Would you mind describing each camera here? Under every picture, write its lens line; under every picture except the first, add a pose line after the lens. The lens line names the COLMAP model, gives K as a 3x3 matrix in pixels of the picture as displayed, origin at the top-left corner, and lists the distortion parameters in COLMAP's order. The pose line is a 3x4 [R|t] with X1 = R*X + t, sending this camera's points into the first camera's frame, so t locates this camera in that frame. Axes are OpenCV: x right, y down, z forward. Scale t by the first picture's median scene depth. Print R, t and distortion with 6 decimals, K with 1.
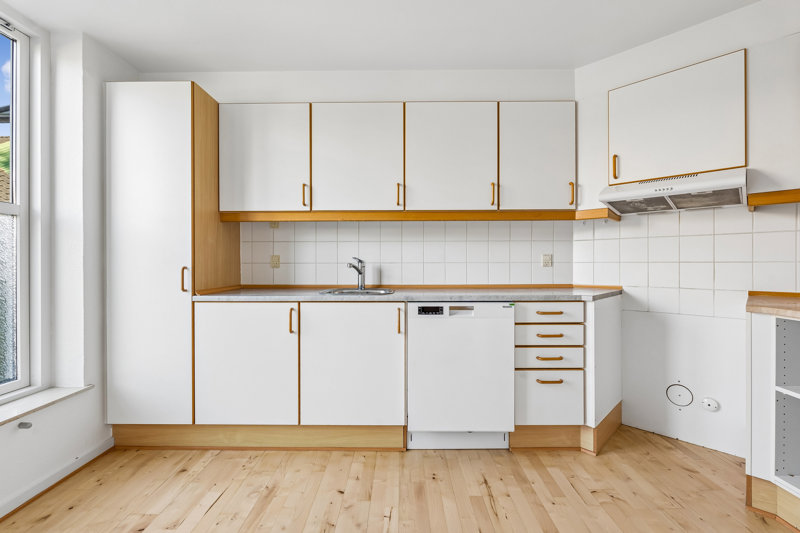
lens RADIAL K [[359.6, 0, 399.2], [0, 359.6, 262.6], [0, 0, 1]] dist [0.001708, 0.000298]
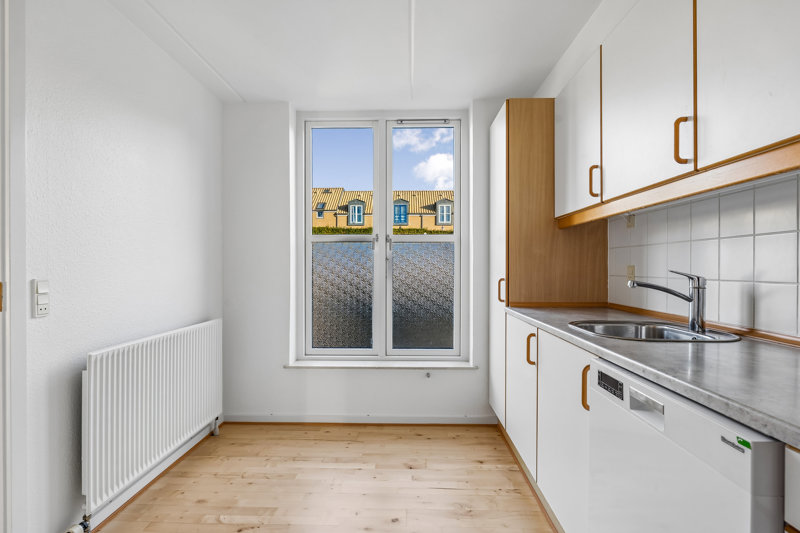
lens RADIAL K [[424.8, 0, 398.8], [0, 424.8, 269.2], [0, 0, 1]] dist [-0.000454, -0.000217]
pose [[-0.020718, 0.010598, -0.999729, 0.703308], [0.001125, 0.999943, 0.010577, -0.031388], [0.999785, -0.000906, -0.020729, 0.767196]]
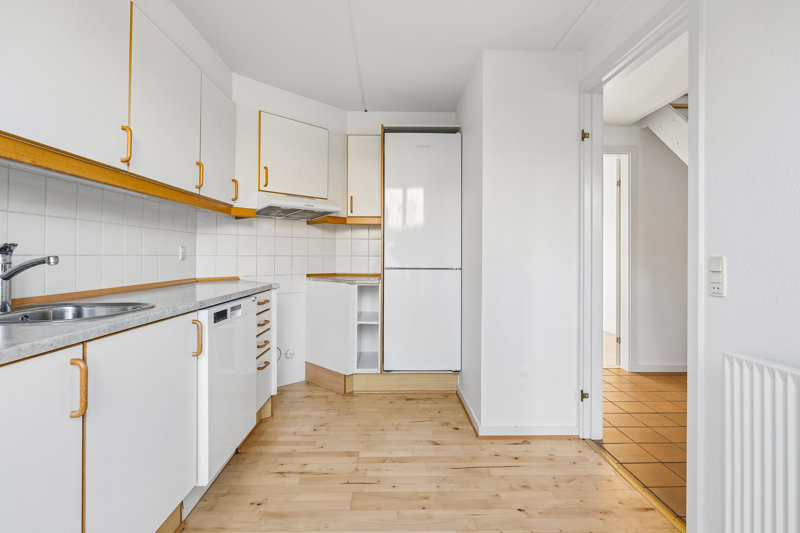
lens RADIAL K [[409.3, 0, 399.9], [0, 409.3, 252.1], [0, 0, 1]] dist [0.001255, 0.000527]
pose [[-0.043598, 0.012181, 0.998975, -0.858377], [-0.005219, 0.999909, -0.012420, 0.001685], [-0.999036, -0.005755, -0.043530, 0.665337]]
